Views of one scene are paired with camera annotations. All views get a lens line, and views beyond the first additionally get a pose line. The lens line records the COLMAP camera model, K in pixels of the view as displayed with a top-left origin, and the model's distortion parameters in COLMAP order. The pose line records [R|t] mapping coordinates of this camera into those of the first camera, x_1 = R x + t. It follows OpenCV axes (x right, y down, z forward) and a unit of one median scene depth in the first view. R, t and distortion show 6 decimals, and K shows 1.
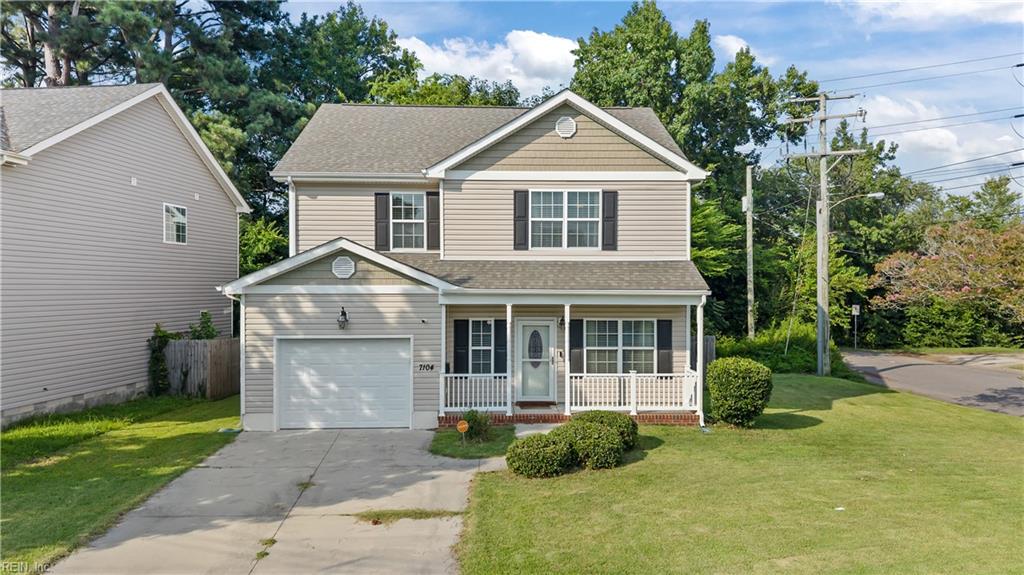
lens RADIAL K [[692.7, 0, 519.9], [0, 692.7, 287.9], [0, 0, 1]] dist [0.041802, -0.052368]
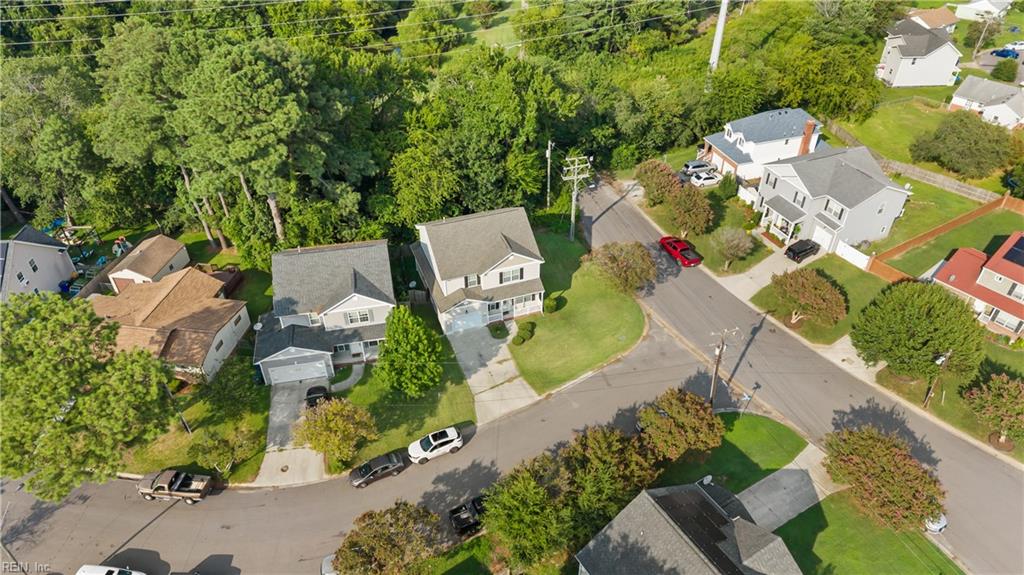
lens RADIAL K [[692.7, 0, 519.9], [0, 692.7, 287.9], [0, 0, 1]] dist [0.041802, -0.052368]
pose [[0.953288, -0.189369, 0.235334, -0.870348], [0.004627, 0.788150, 0.615466, -2.580743], [-0.302029, -0.585628, 0.752210, -2.160933]]
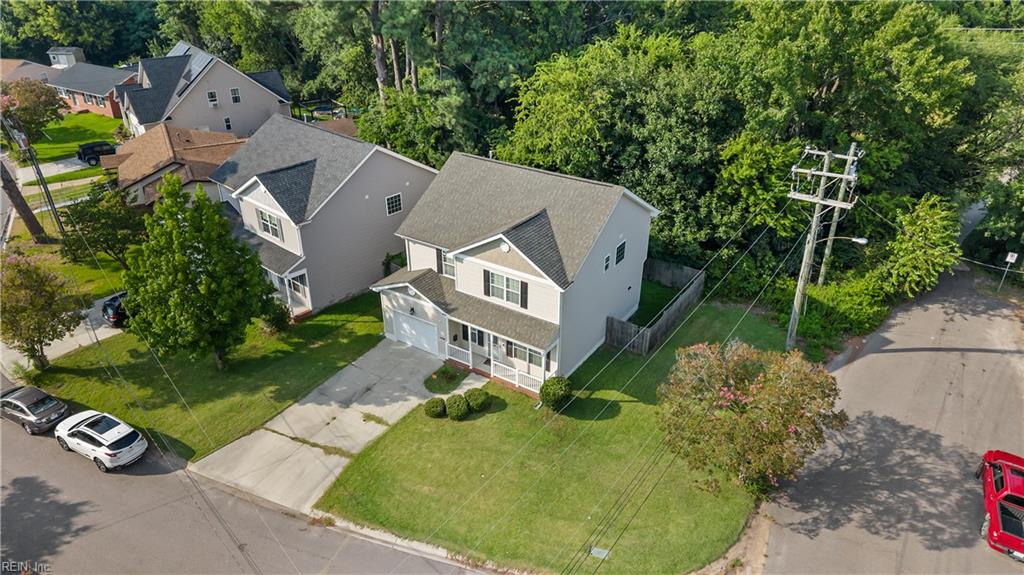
lens RADIAL K [[692.7, 0, 519.9], [0, 692.7, 287.9], [0, 0, 1]] dist [0.041802, -0.052368]
pose [[0.813317, 0.279021, -0.510551, 1.111720], [-0.006032, 0.881503, 0.472140, -1.037225], [0.581789, -0.380920, 0.718625, -0.398667]]
